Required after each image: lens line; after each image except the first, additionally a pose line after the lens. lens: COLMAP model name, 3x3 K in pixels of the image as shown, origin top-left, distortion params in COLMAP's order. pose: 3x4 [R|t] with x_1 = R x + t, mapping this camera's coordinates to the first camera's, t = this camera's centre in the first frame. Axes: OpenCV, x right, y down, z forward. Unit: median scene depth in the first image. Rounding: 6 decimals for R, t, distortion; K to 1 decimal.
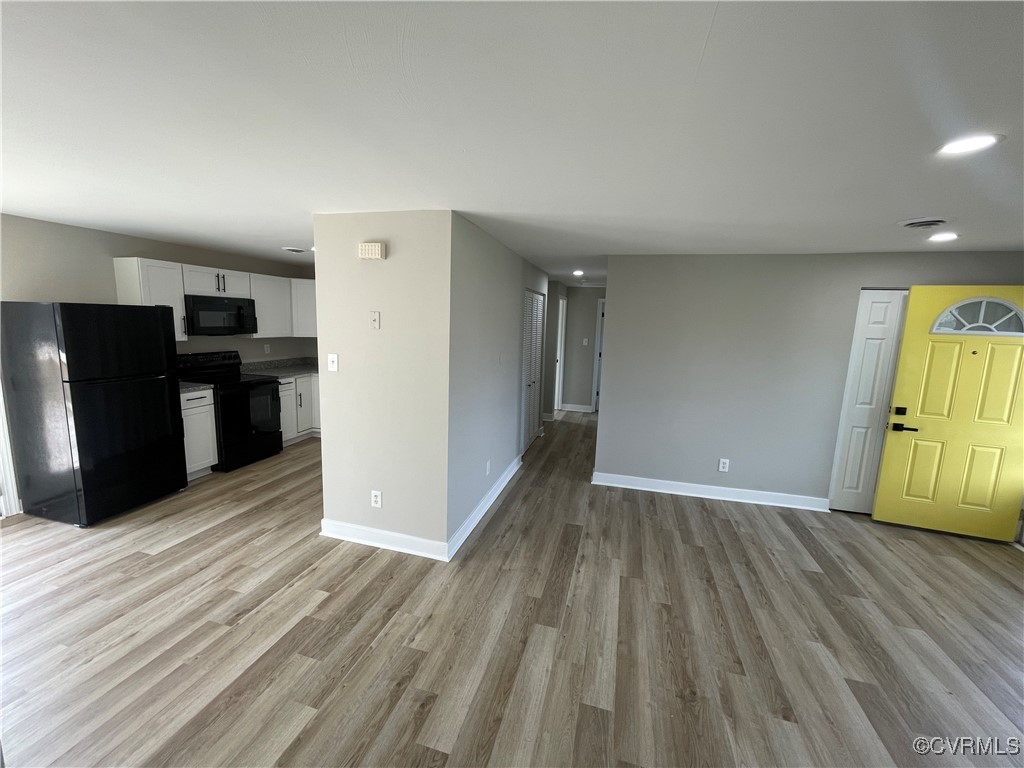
lens RADIAL K [[415.1, 0, 510.5], [0, 415.1, 381.1], [0, 0, 1]] dist [-0.009384, 0.004079]
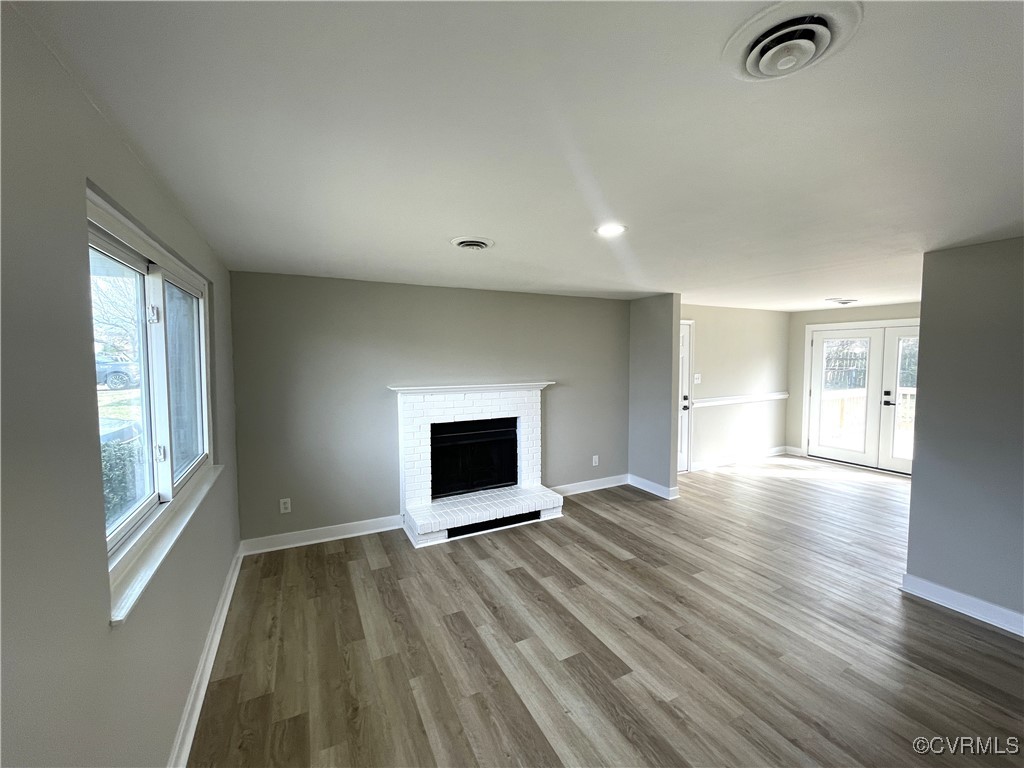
lens RADIAL K [[415.8, 0, 508.5], [0, 415.8, 380.6], [0, 0, 1]] dist [-0.009707, 0.004829]
pose [[-0.736476, 0.009801, -0.676393, 1.185176], [-0.117339, 0.982887, 0.142004, -0.094641], [0.666209, 0.183950, -0.722722, 0.954254]]
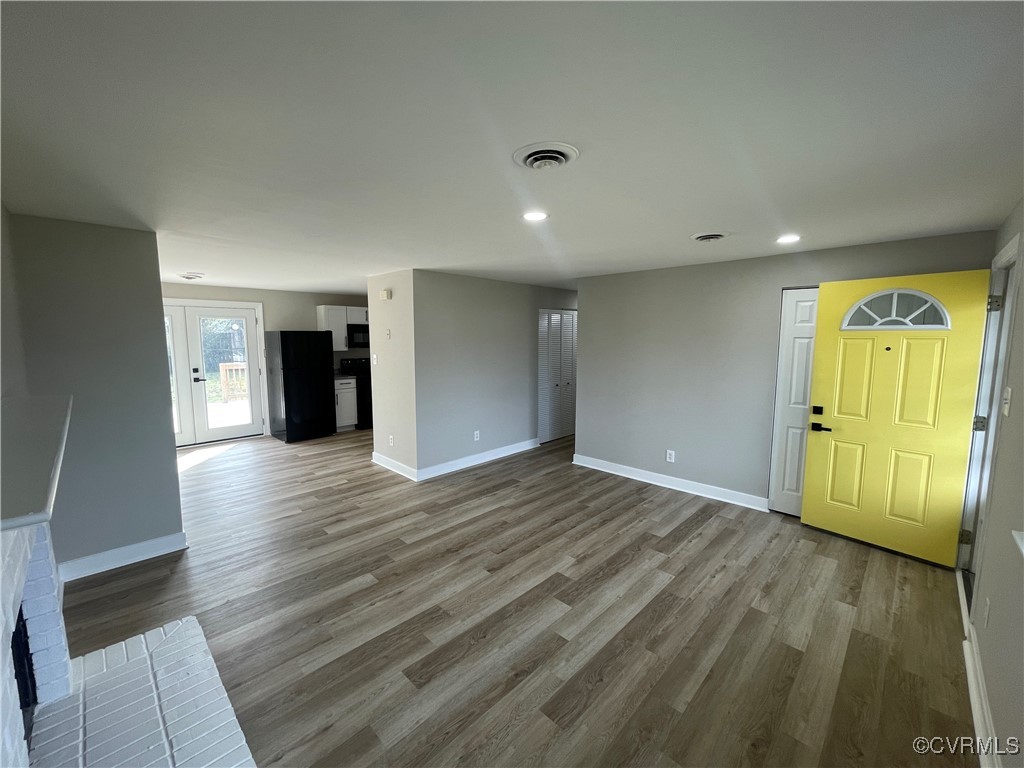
lens RADIAL K [[415.1, 0, 510.5], [0, 415.1, 381.1], [0, 0, 1]] dist [-0.009384, 0.004079]
pose [[0.874442, 0.022264, -0.484618, 0.900060], [-0.042984, 0.998573, -0.031685, 0.075835], [0.483221, 0.048538, 0.874152, -0.241833]]
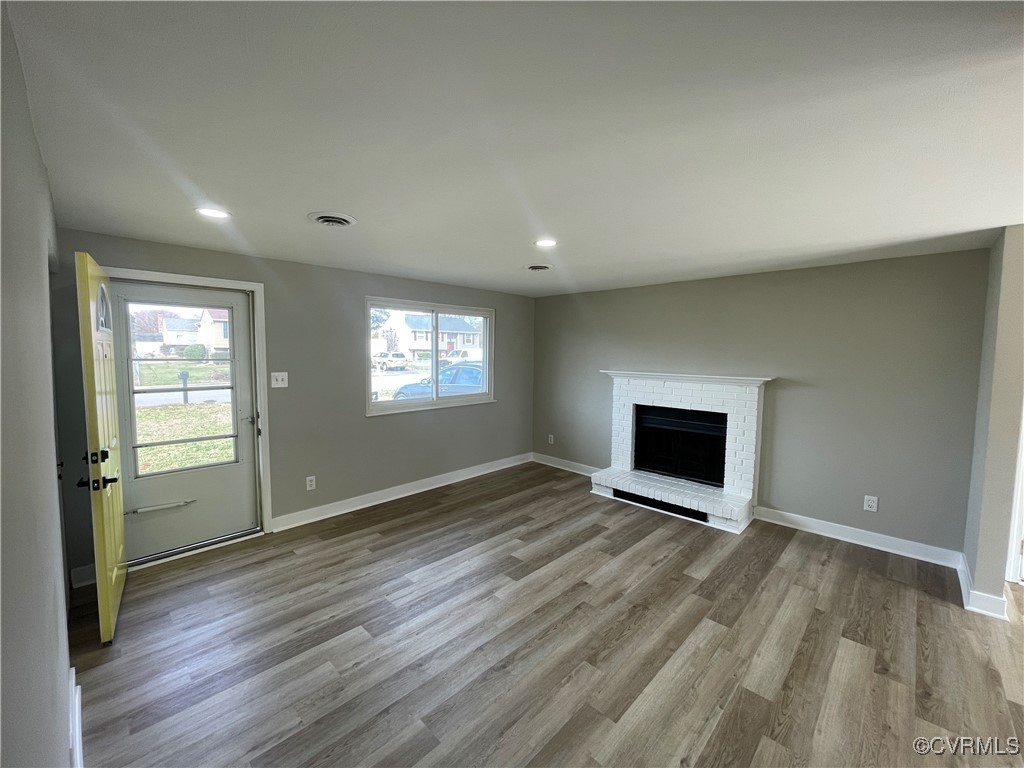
lens RADIAL K [[415.1, 0, 510.5], [0, 415.1, 381.1], [0, 0, 1]] dist [-0.009384, 0.004079]
pose [[-0.875908, -0.076702, 0.476342, 0.132697], [0.030845, 0.976361, 0.213935, -0.174643], [-0.481491, 0.202080, -0.852836, 1.399430]]
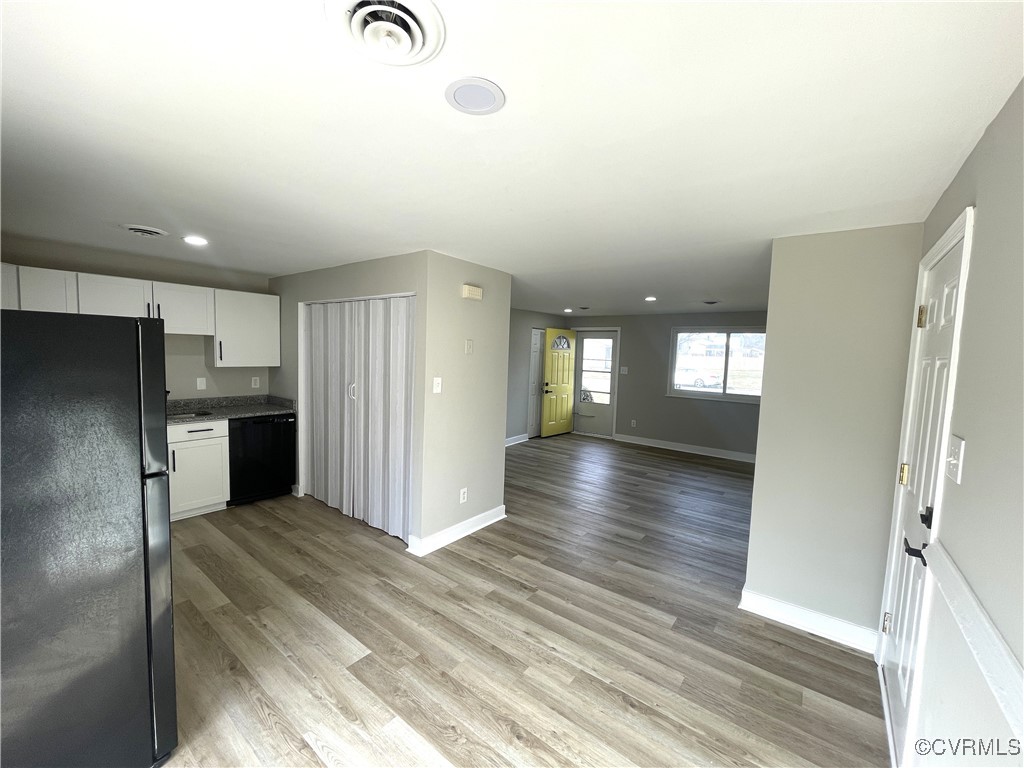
lens RADIAL K [[415.1, 0, 510.5], [0, 415.1, 381.1], [0, 0, 1]] dist [-0.009384, 0.004079]
pose [[0.371251, -0.088126, 0.924341, -1.341847], [0.112856, 0.992388, 0.049287, -0.085740], [-0.921649, 0.086020, 0.378371, 0.395456]]
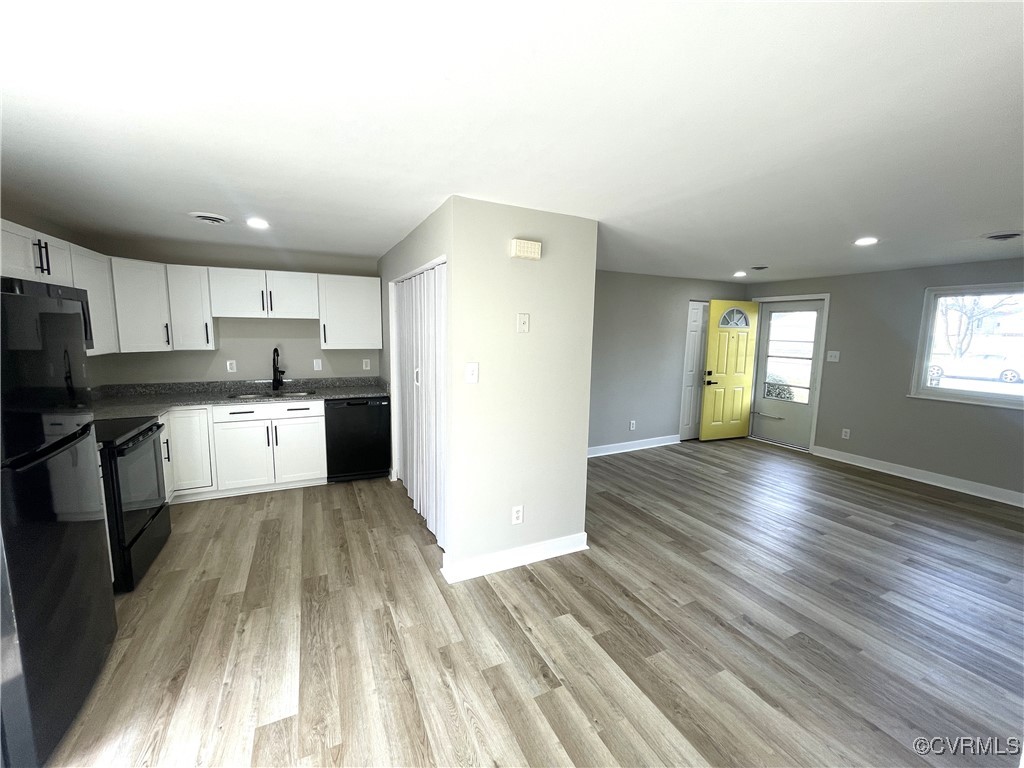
lens RADIAL K [[415.1, 0, 510.5], [0, 415.1, 381.1], [0, 0, 1]] dist [-0.009384, 0.004079]
pose [[0.745855, -0.102741, 0.658137, -0.914009], [0.104392, 0.993854, 0.036844, -0.049917], [-0.657877, 0.041224, 0.751996, 0.297642]]
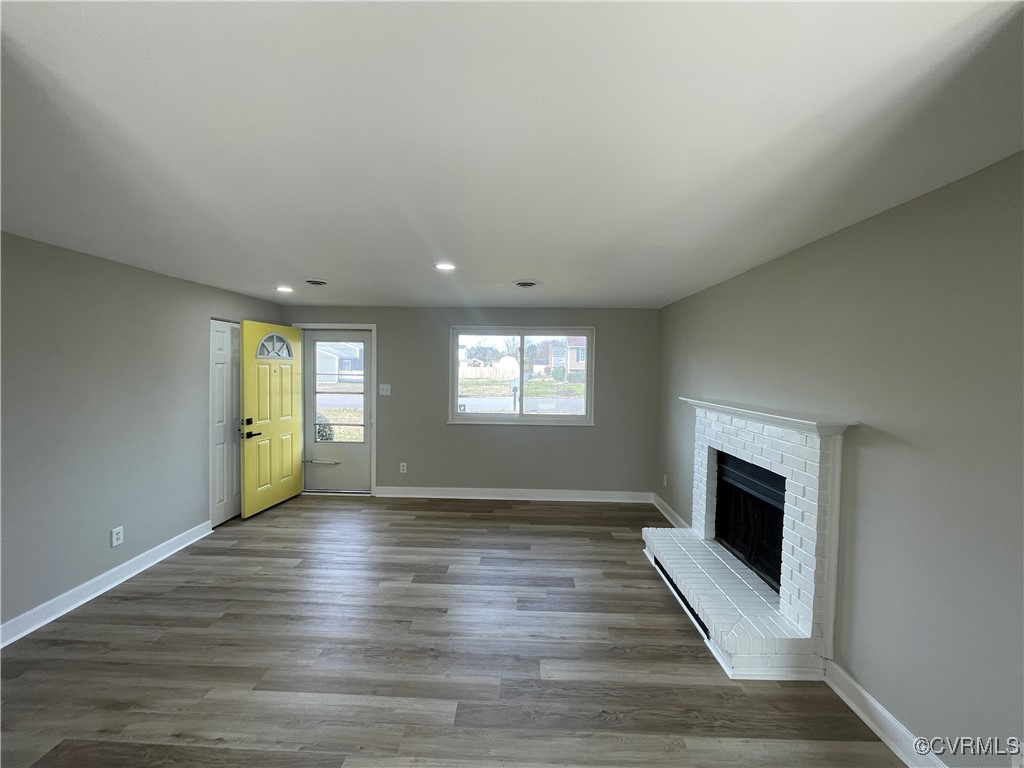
lens RADIAL K [[415.1, 0, 510.5], [0, 415.1, 381.1], [0, 0, 1]] dist [-0.009384, 0.004079]
pose [[-0.240196, -0.065960, 0.968481, -0.481517], [0.117275, 0.988409, 0.096403, -0.083689], [-0.963614, 0.136734, -0.229677, 0.599997]]
